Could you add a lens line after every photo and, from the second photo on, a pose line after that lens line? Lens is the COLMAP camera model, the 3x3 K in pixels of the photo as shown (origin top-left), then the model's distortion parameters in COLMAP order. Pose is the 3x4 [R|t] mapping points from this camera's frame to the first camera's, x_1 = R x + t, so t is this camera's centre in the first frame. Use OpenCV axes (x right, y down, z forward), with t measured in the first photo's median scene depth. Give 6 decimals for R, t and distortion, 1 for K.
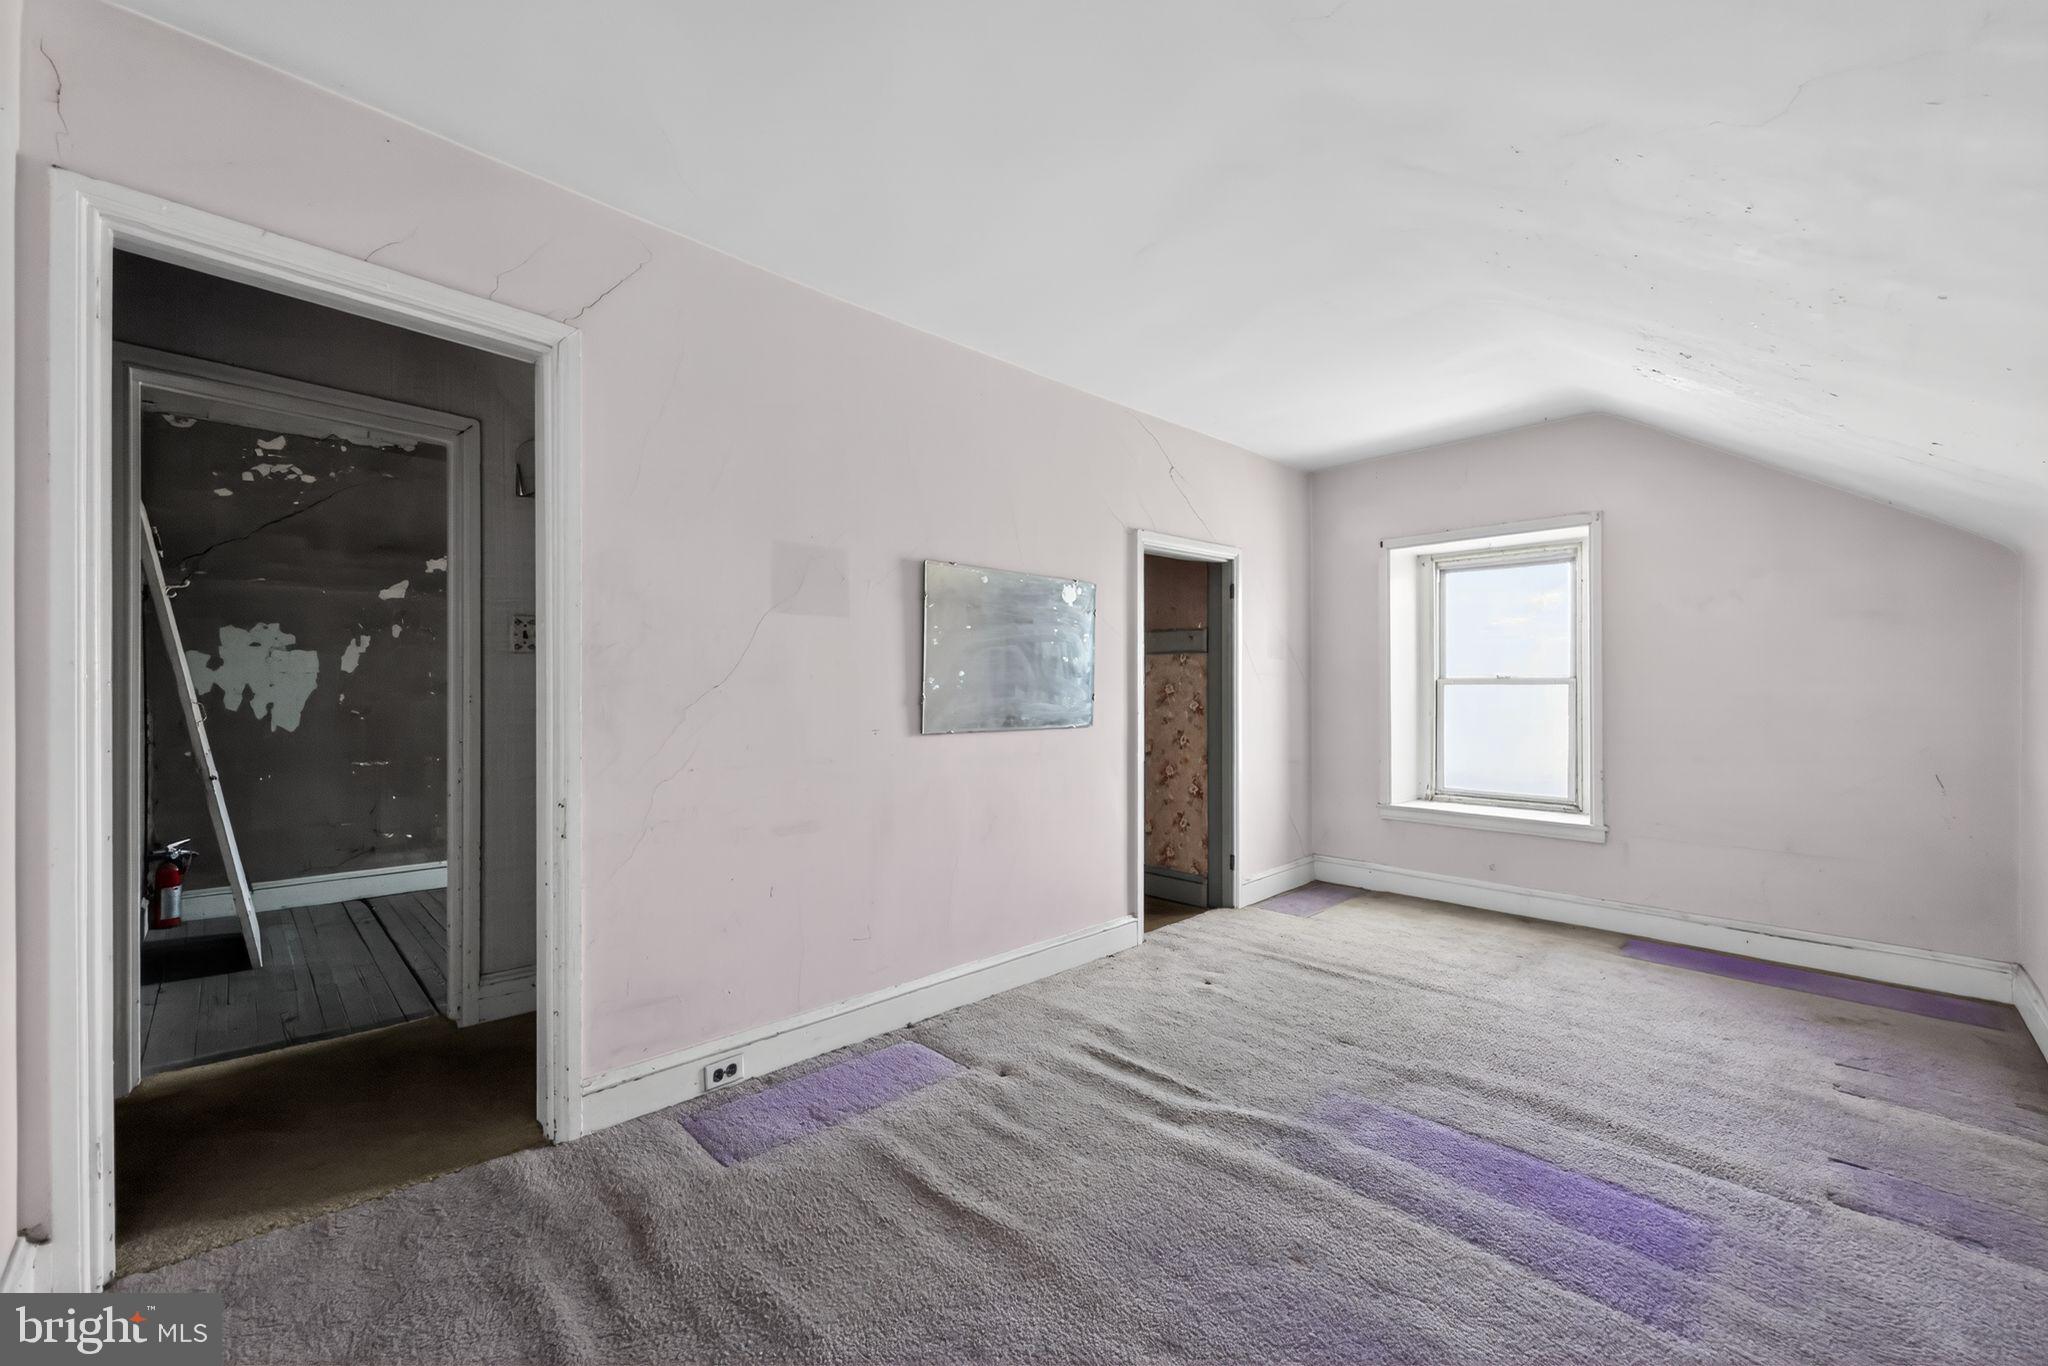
lens RADIAL K [[812.9, 0, 1009.5], [0, 812.9, 687.6], [0, 0, 1]] dist [-0.000705, -0.000317]
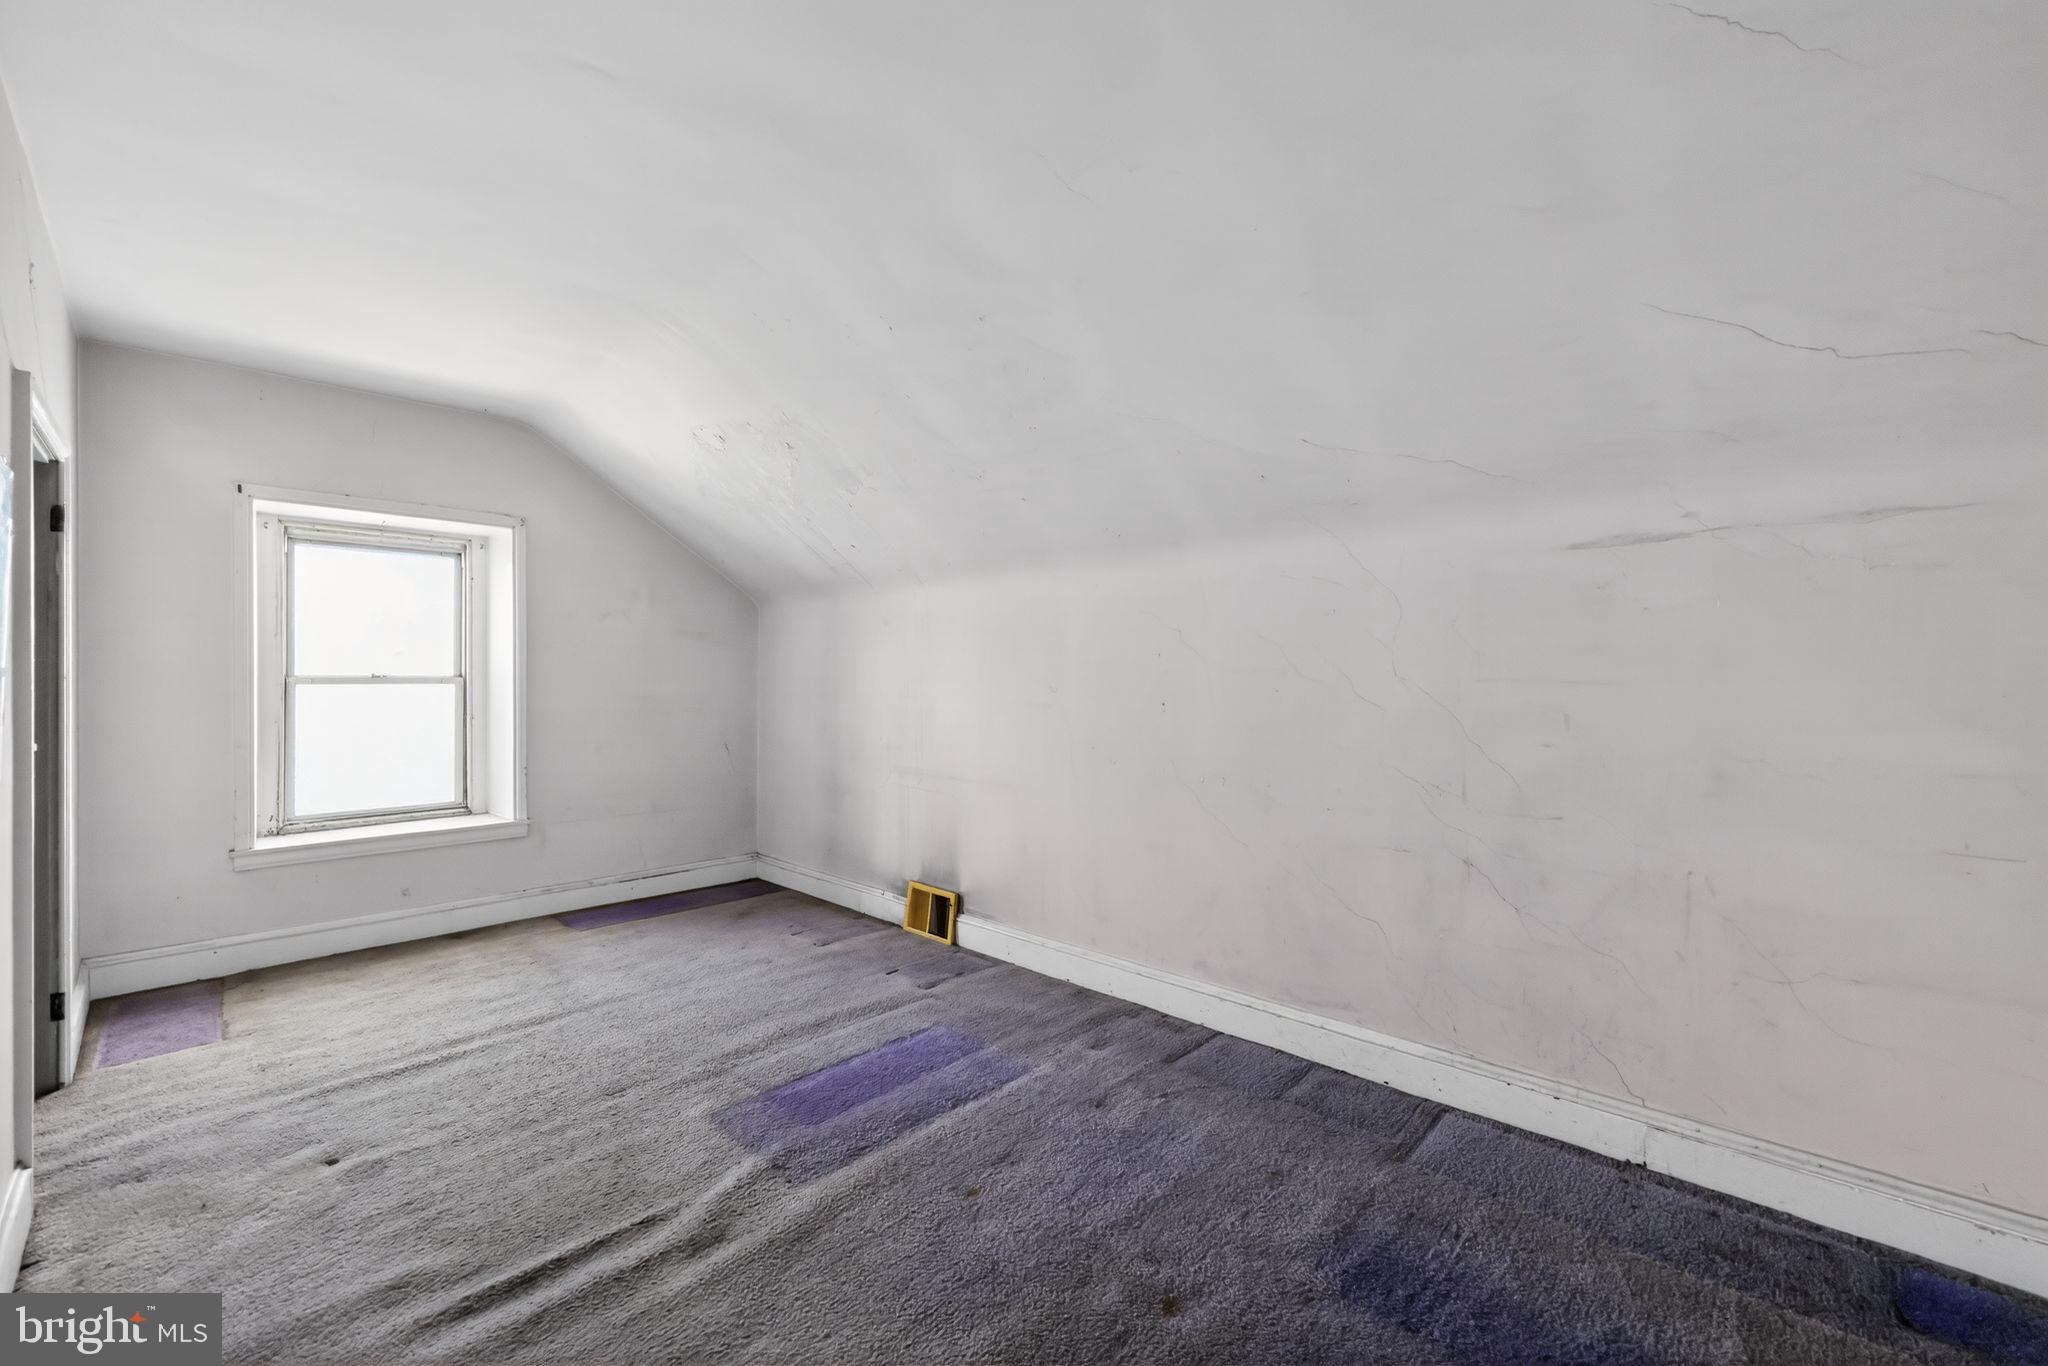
lens RADIAL K [[812.9, 0, 1009.5], [0, 812.9, 687.6], [0, 0, 1]] dist [-0.000705, -0.000317]
pose [[-0.025587, -0.009295, 0.999629, -0.389640], [-0.000870, 0.999957, 0.009276, -0.011830], [-0.999672, -0.000632, -0.025594, 0.479591]]
